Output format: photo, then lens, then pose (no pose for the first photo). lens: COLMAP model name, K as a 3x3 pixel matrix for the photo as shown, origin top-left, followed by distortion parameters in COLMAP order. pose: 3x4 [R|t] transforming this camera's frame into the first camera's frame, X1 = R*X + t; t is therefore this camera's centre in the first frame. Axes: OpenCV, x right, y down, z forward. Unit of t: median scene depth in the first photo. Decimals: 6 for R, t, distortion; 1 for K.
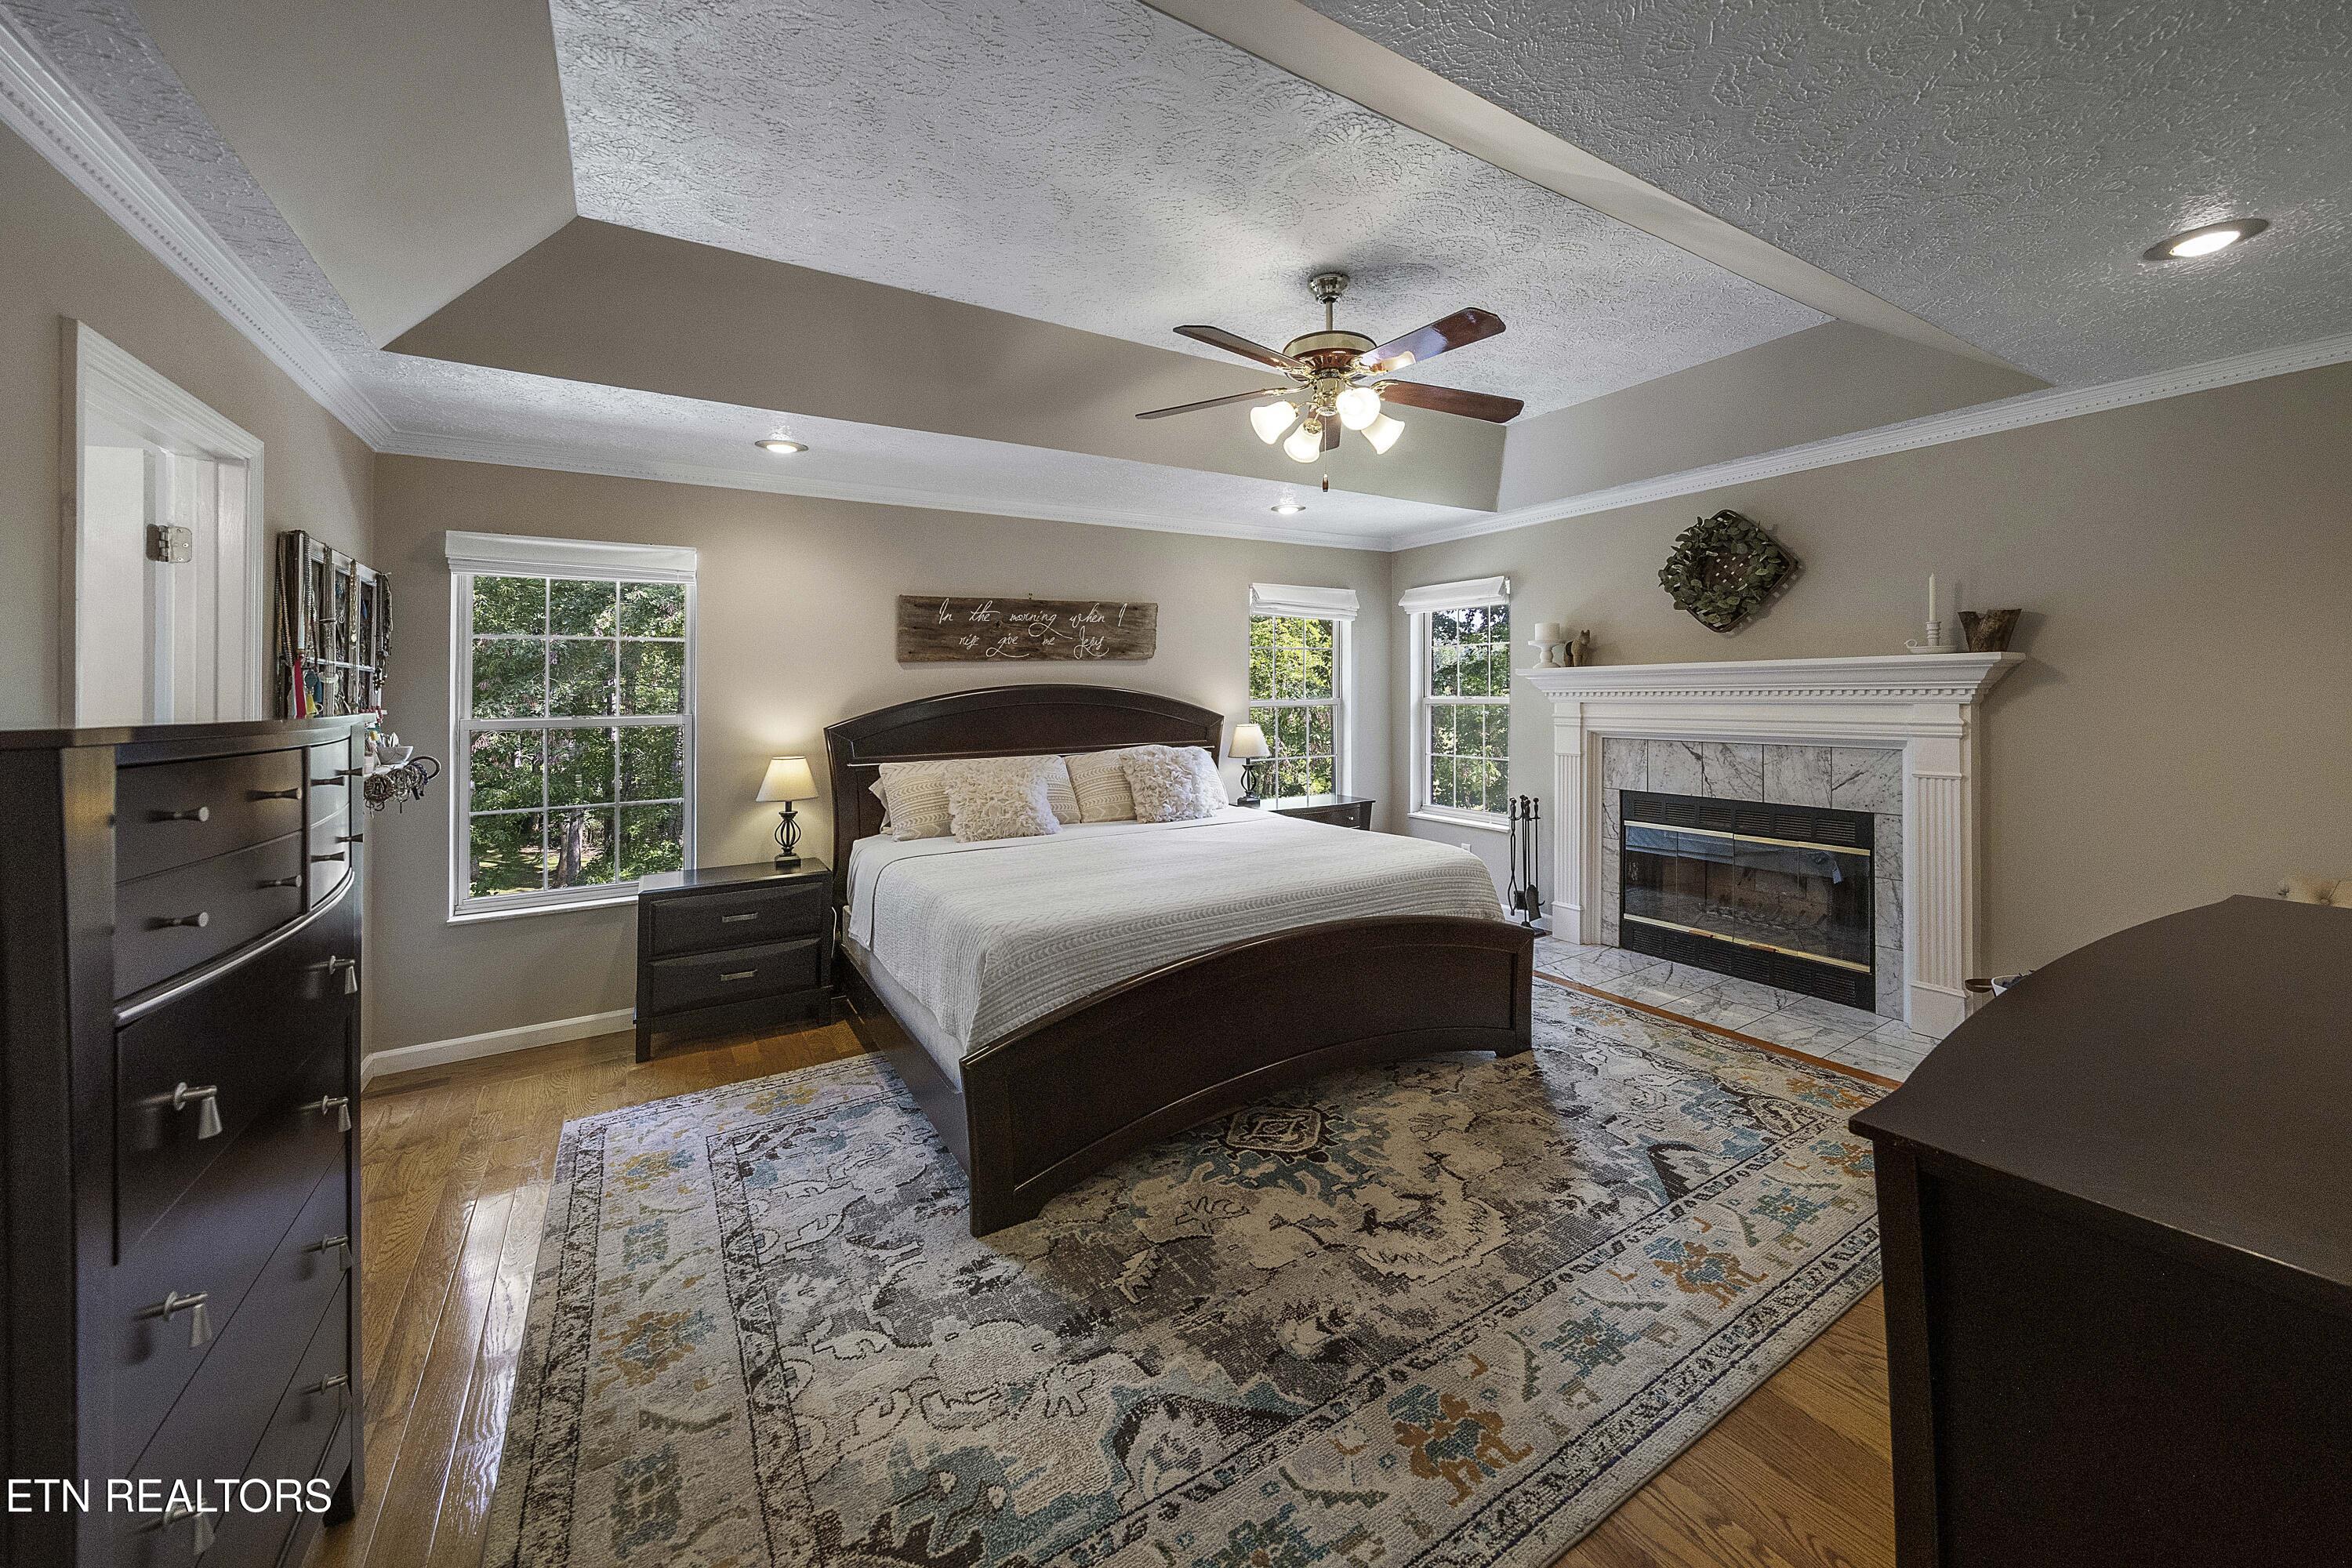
lens RADIAL K [[820.4, 0, 1088.2], [0, 820.4, 704.4], [0, 0, 1]] dist [0.009399, 0.000046]
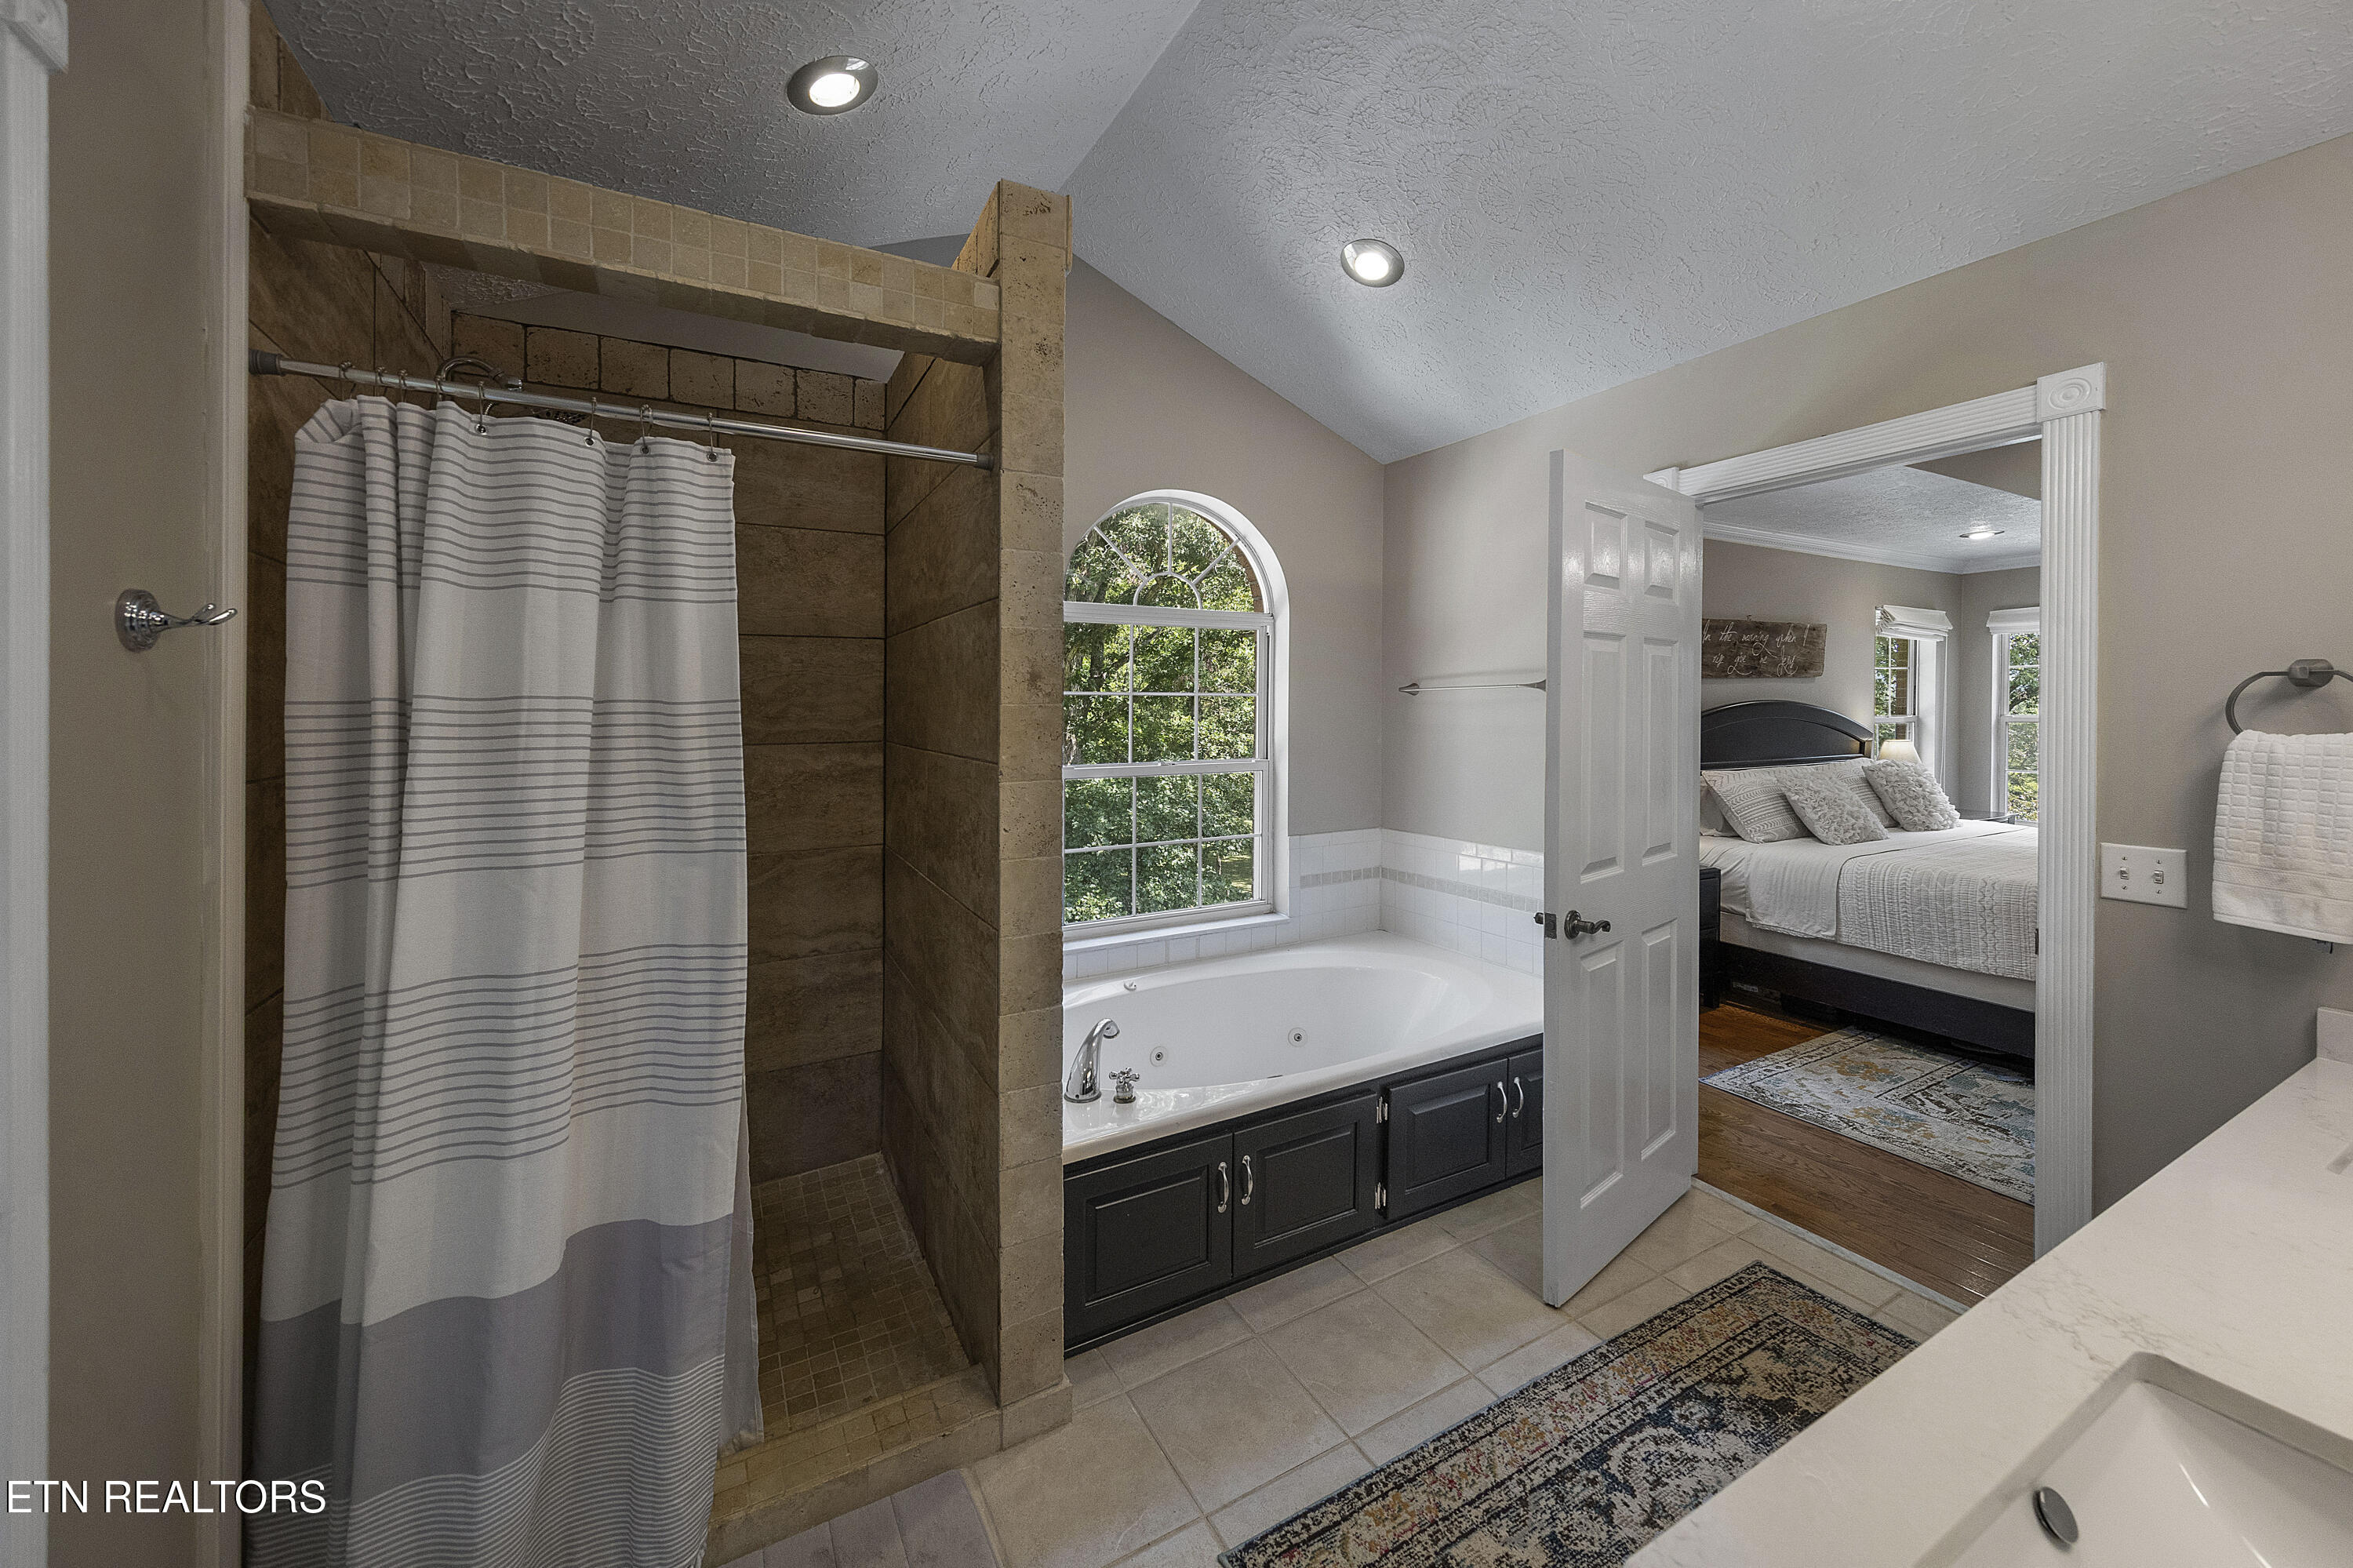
lens RADIAL K [[820.8, 0, 1088.7], [0, 820.8, 704.3], [0, 0, 1]] dist [0.009399, 0.000046]
pose [[0.998664, 0.012793, -0.050072, -1.355566], [-0.013415, 0.999837, -0.012107, 0.009275], [0.049909, 0.012762, 0.998672, -0.186715]]
